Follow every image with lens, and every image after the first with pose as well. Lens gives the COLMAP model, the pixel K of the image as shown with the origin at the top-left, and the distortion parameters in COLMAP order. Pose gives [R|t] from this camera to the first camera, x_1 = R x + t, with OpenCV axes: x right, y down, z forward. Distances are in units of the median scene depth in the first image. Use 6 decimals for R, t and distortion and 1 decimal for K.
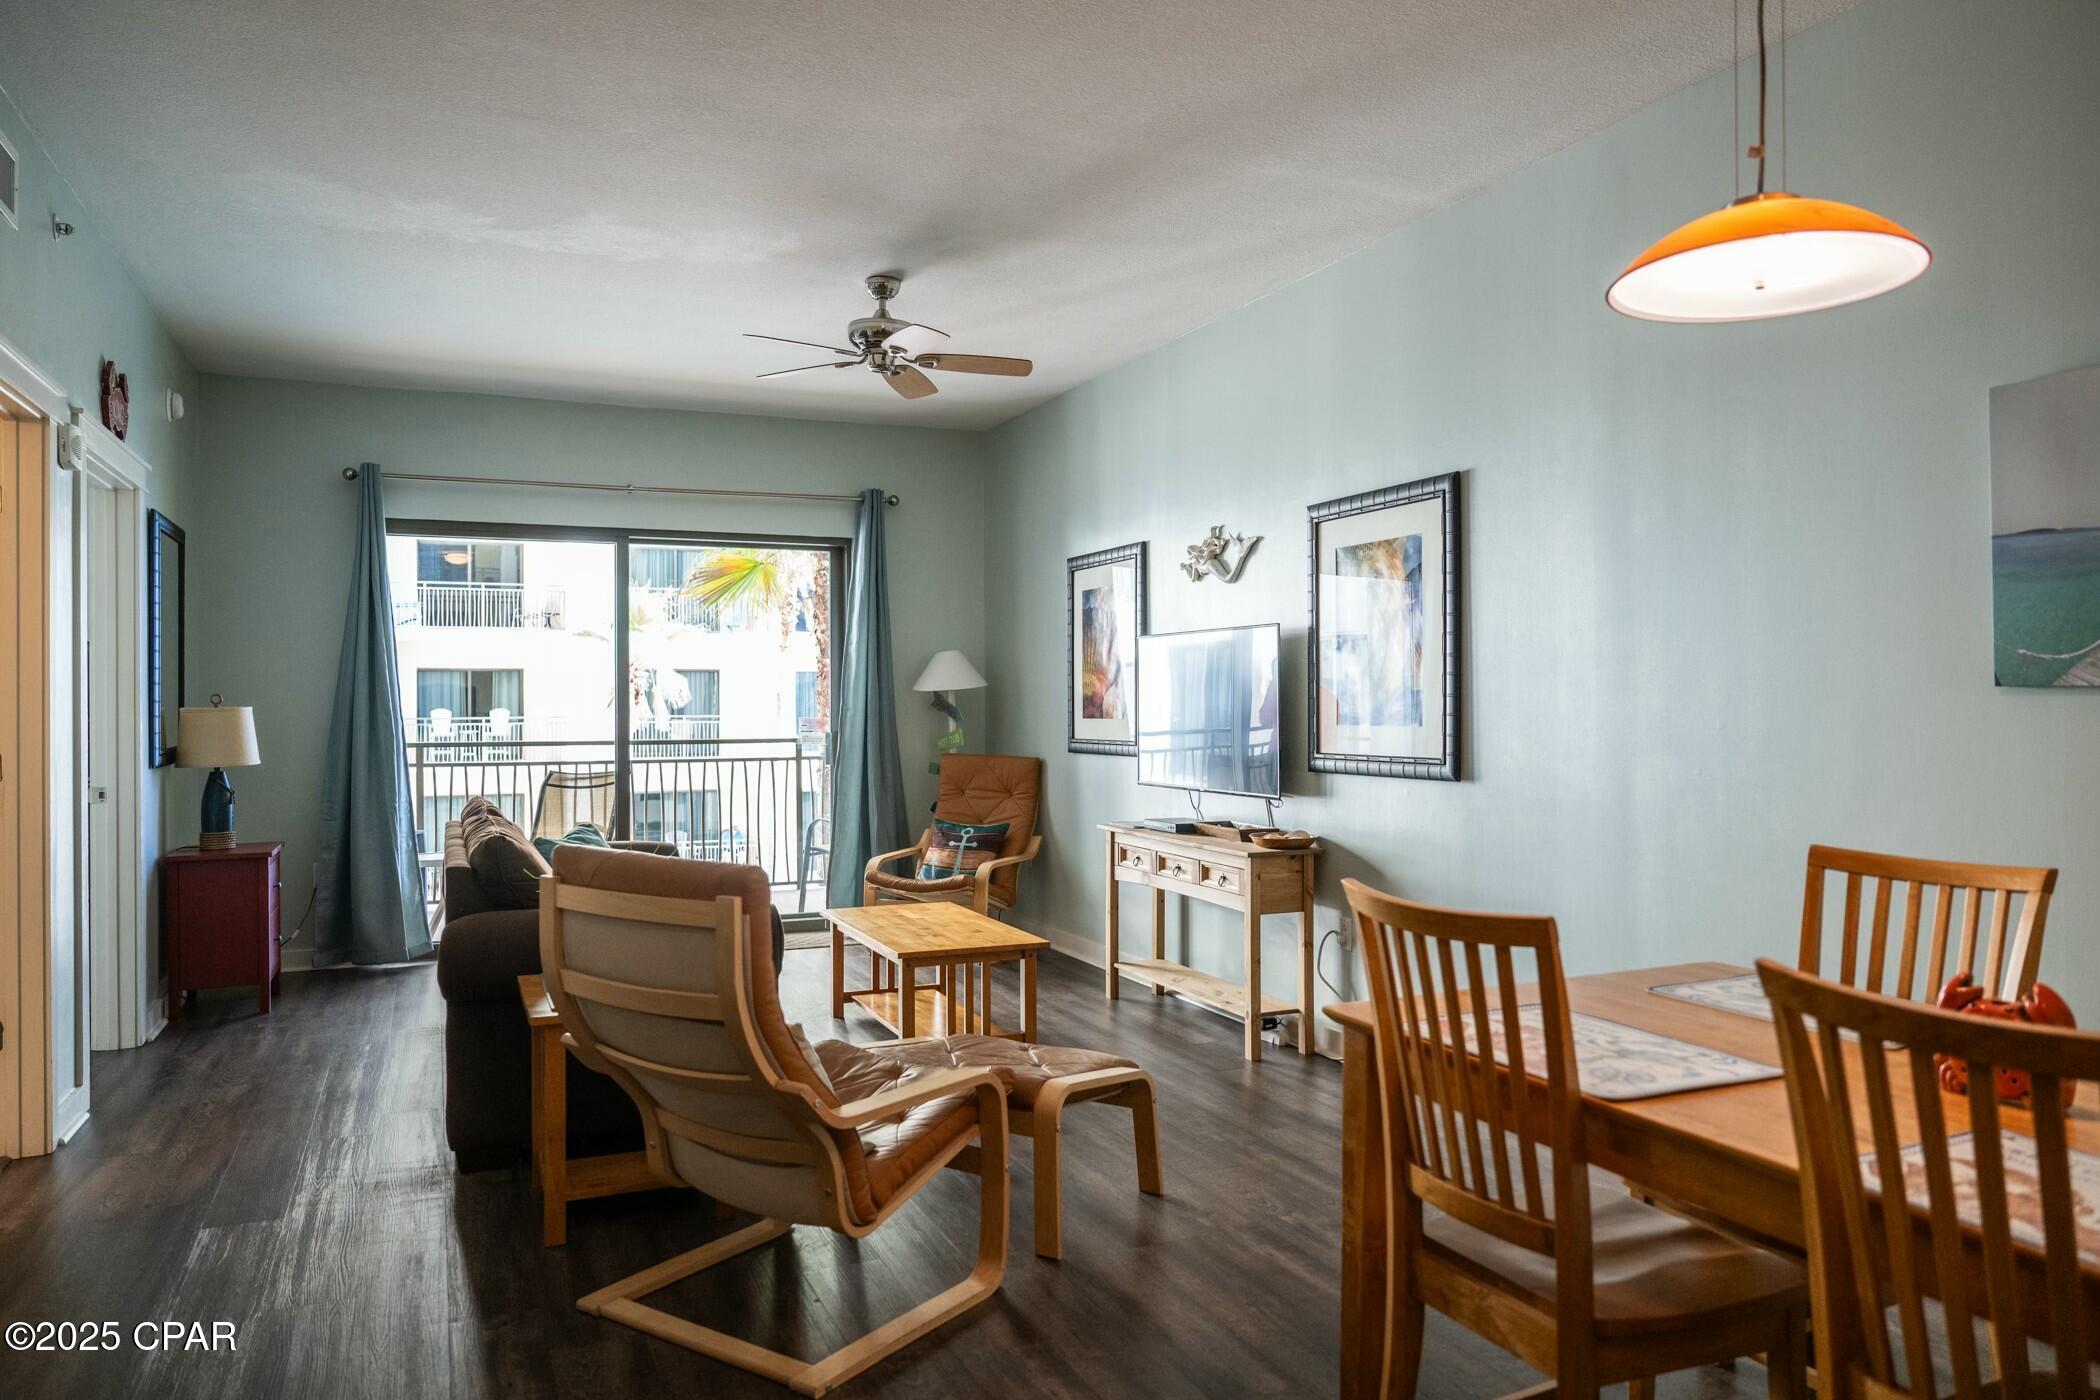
lens RADIAL K [[1404.6, 0, 1050.0], [0, 1404.6, 700.0], [0, 0, 1]] dist [-0.003035, 0.001569]
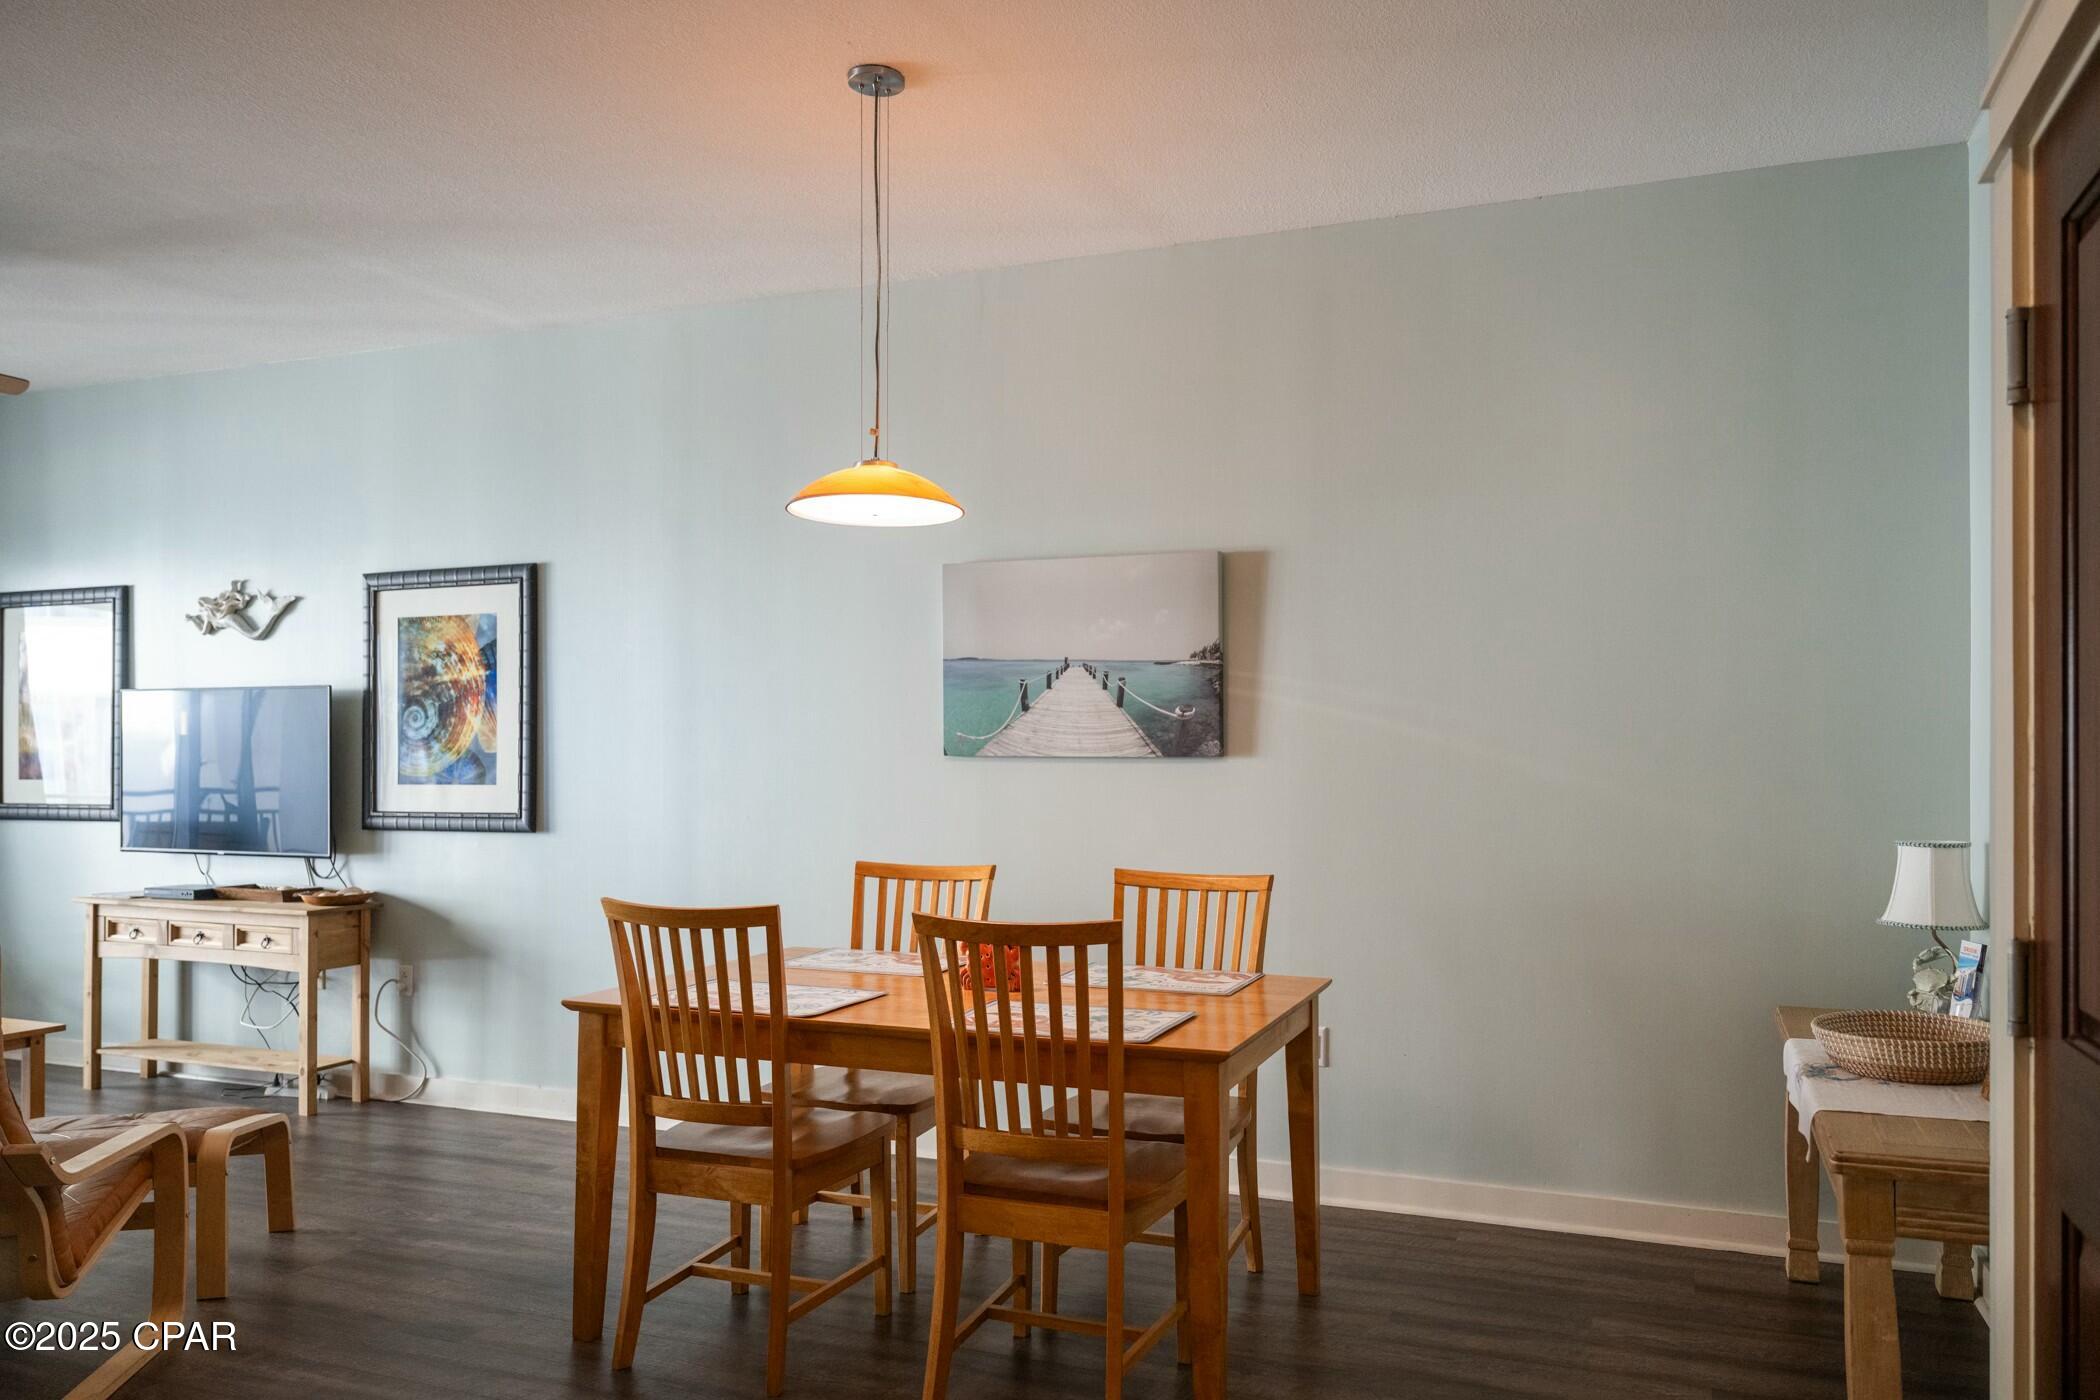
lens RADIAL K [[1475.9, 0, 1133.5], [0, 1475.9, 762.6], [0, 0, 1]] dist [-0.011765, 0.006424]
pose [[0.690906, 0.000225, 0.722945, -0.211379], [-0.004622, 0.999981, 0.004107, -0.005613], [-0.722930, -0.006179, 0.690894, -0.163899]]
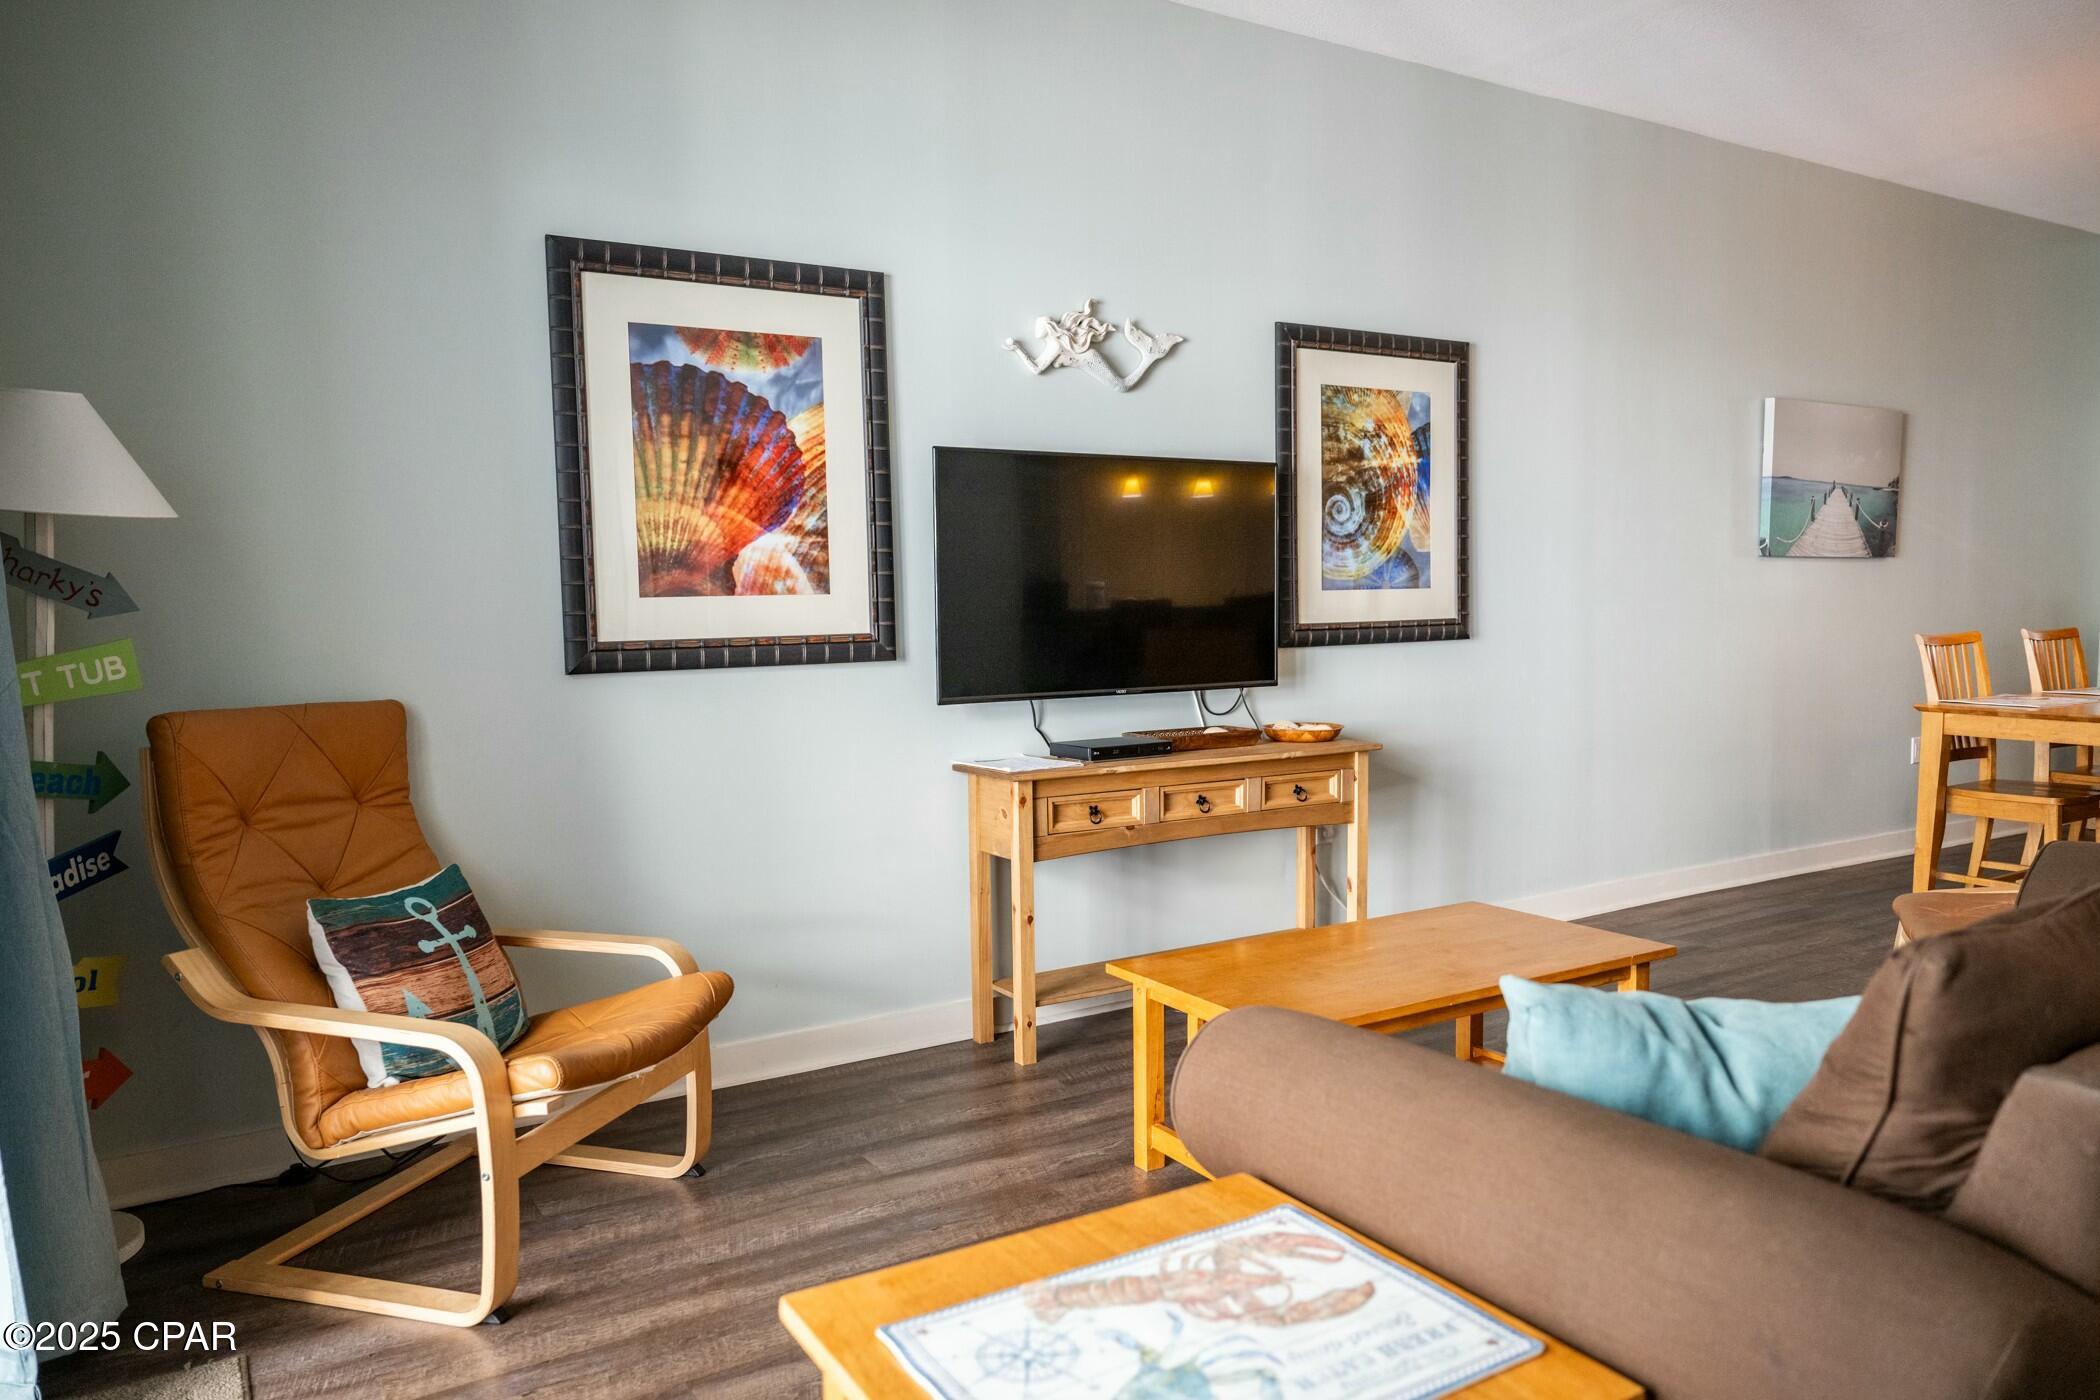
lens RADIAL K [[1453.1, 0, 1056.2], [0, 1453.1, 703.0], [0, 0, 1]] dist [-0.000639, -0.000038]
pose [[-0.138252, -0.075845, 0.987489, -0.654233], [0.007696, 0.996951, 0.077649, 0.015998], [-0.990367, 0.018335, -0.137246, 1.261221]]
